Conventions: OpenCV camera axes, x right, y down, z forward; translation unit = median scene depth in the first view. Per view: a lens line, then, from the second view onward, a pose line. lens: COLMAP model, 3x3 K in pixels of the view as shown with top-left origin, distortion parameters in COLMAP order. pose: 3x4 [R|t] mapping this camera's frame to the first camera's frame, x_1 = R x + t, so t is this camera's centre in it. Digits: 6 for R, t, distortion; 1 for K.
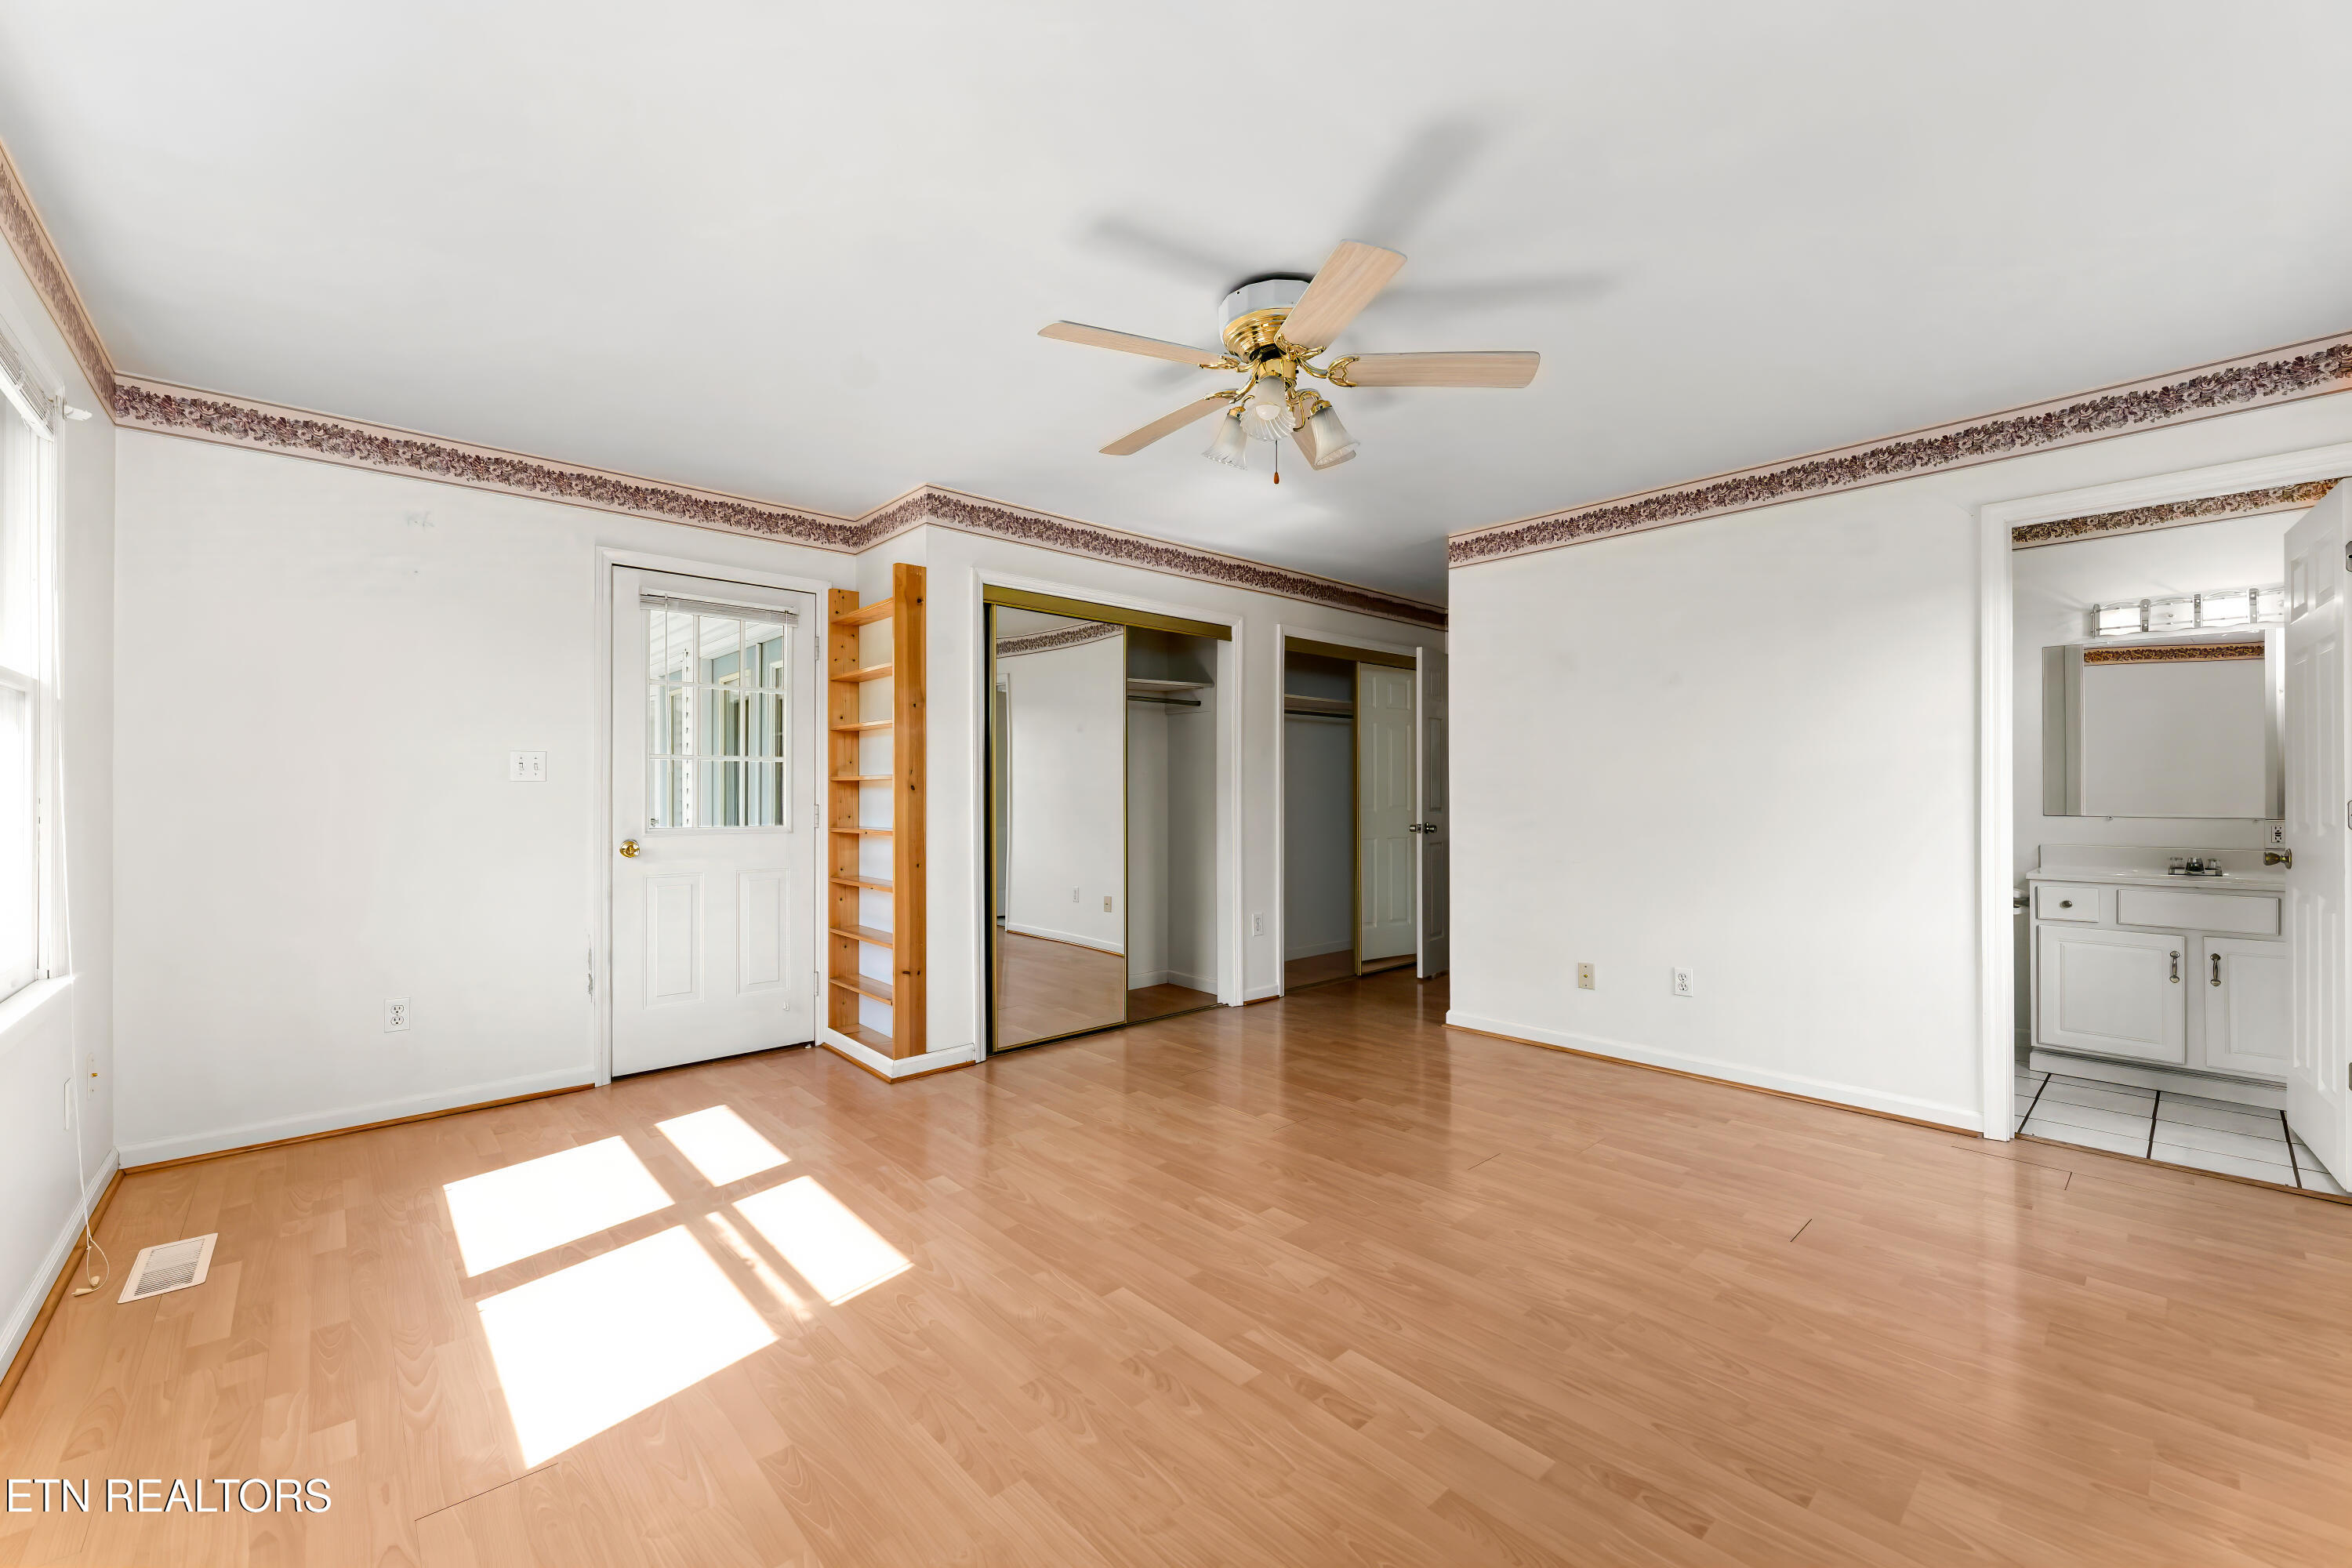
lens RADIAL K [[943.7, 0, 1177.6], [0, 943.7, 786.1], [0, 0, 1]] dist [-0.000425, -0.001549]
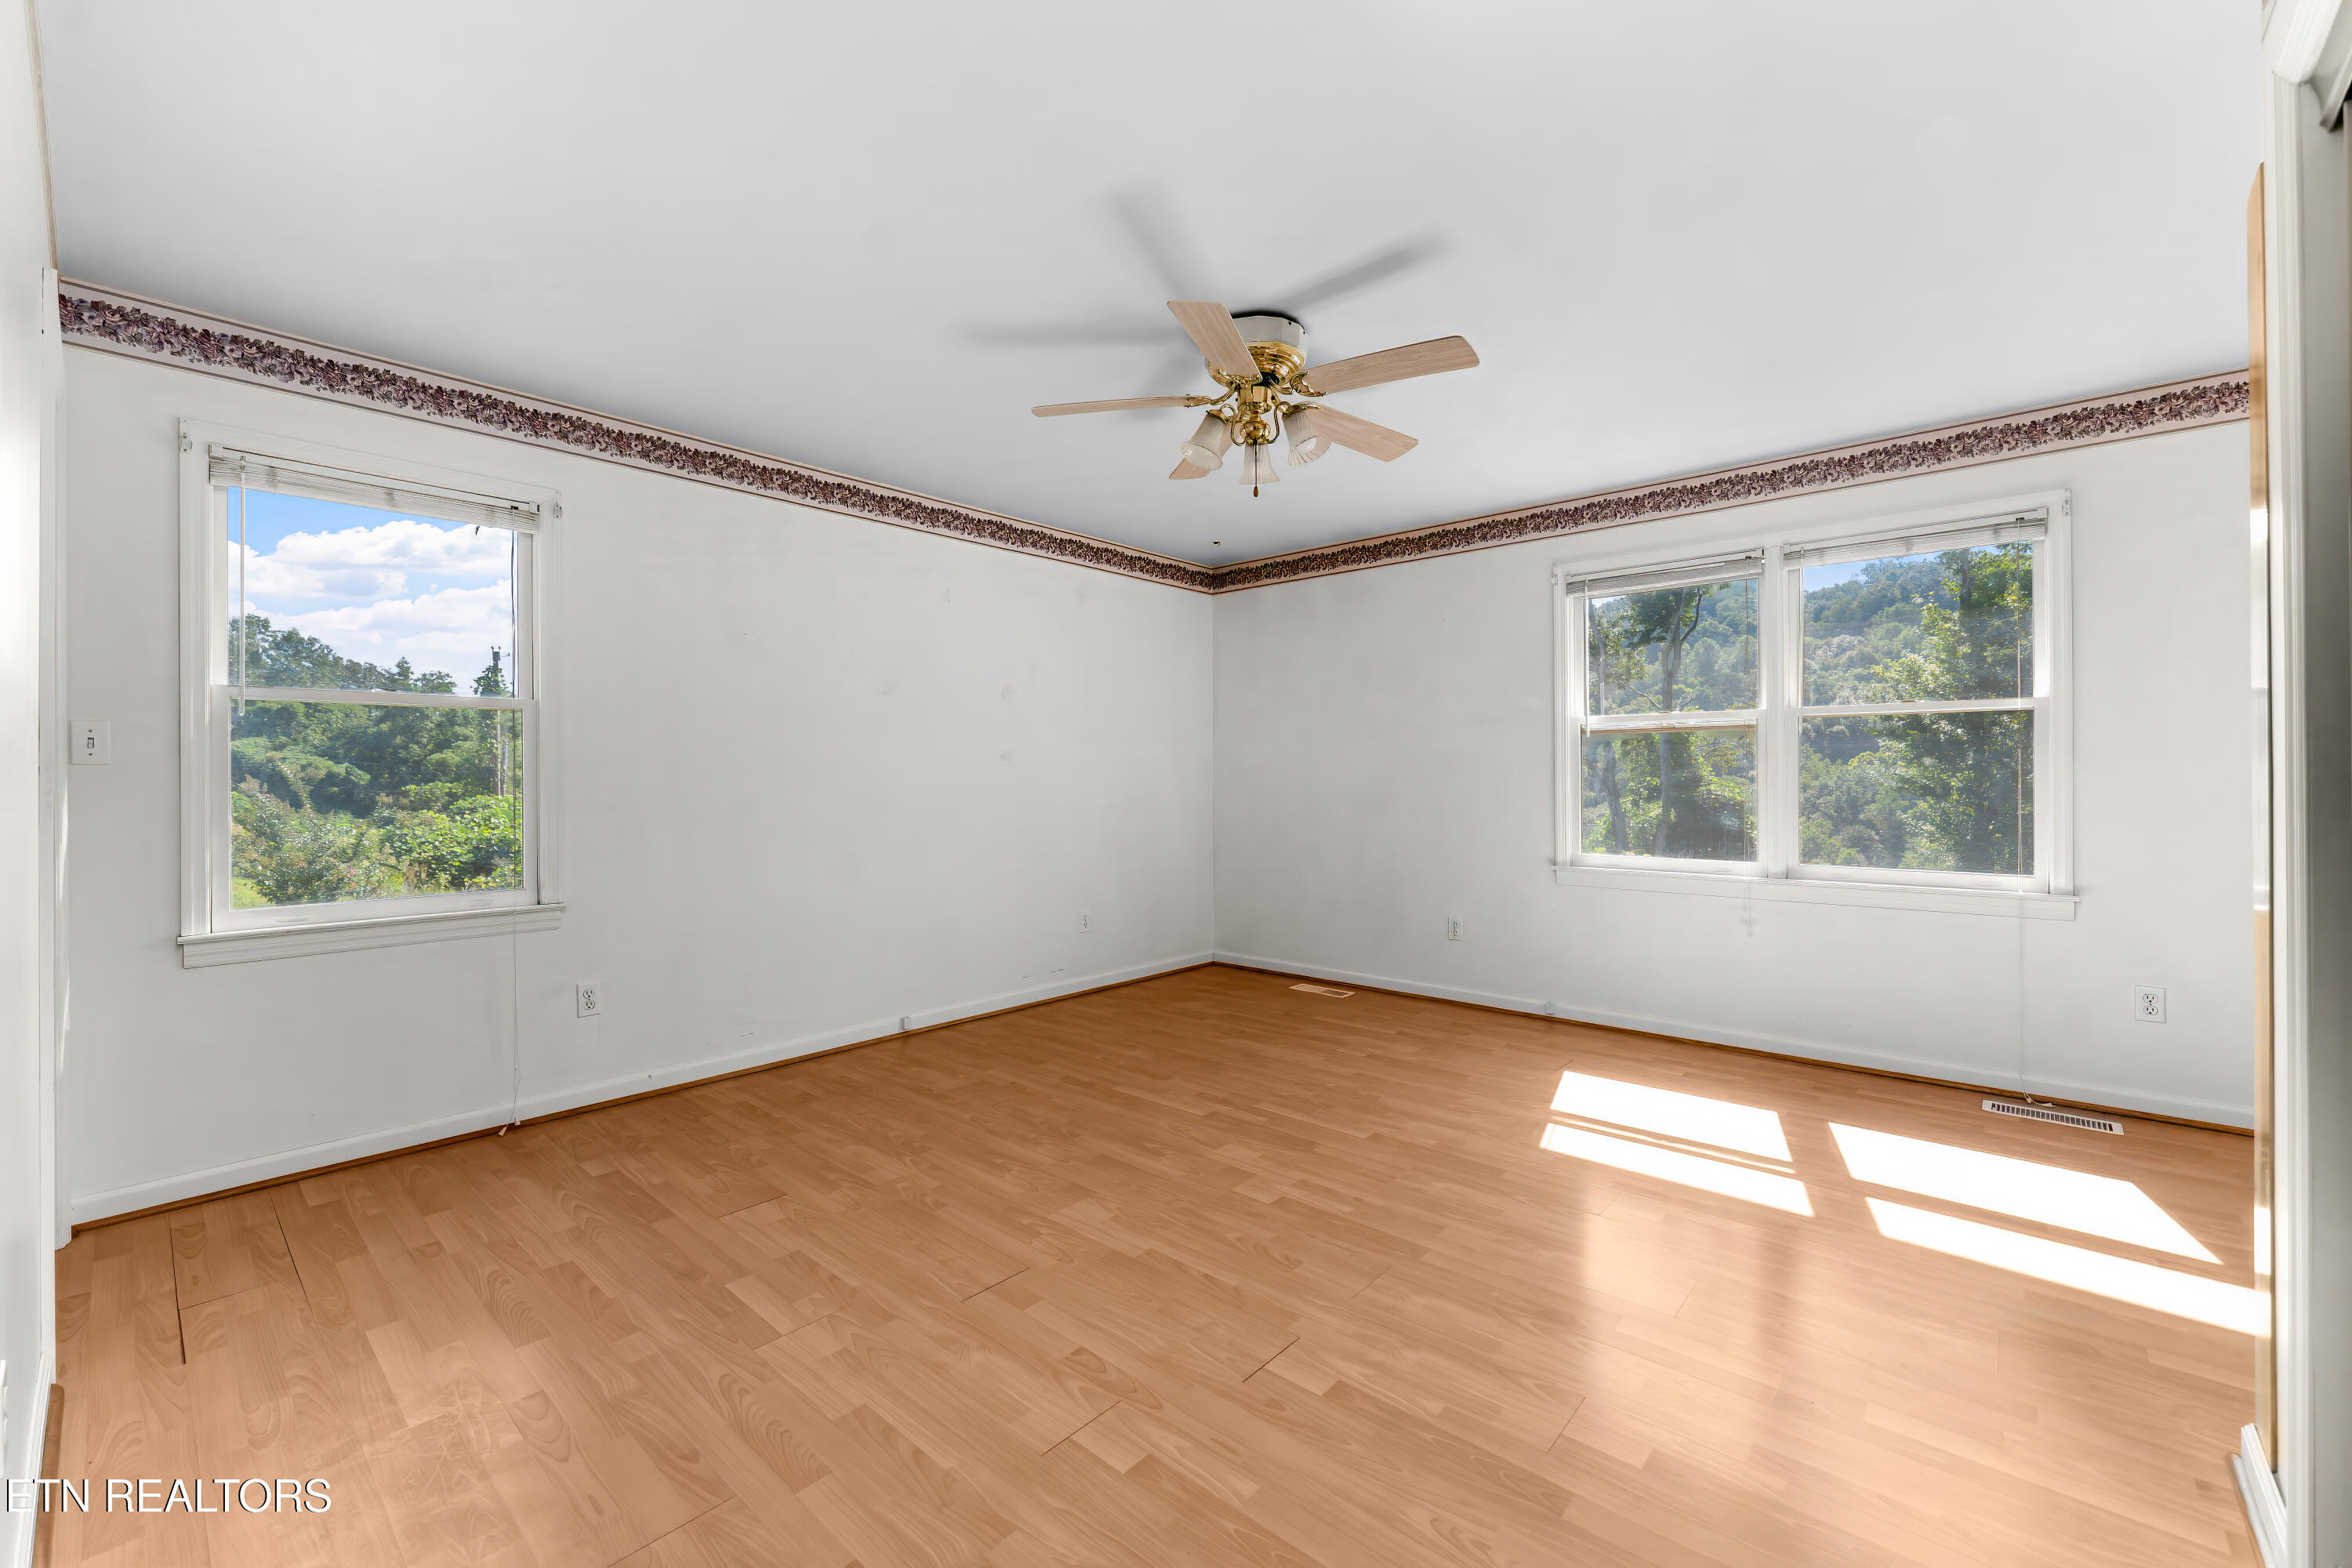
lens RADIAL K [[943.7, 0, 1175.1], [0, 943.7, 779.5], [0, 0, 1]] dist [-0.000425, -0.001549]
pose [[-0.994377, 0.004542, -0.105796, 0.354263], [0.004866, 0.999984, -0.002797, 0.017937], [0.105782, -0.003296, -0.994384, 2.323512]]
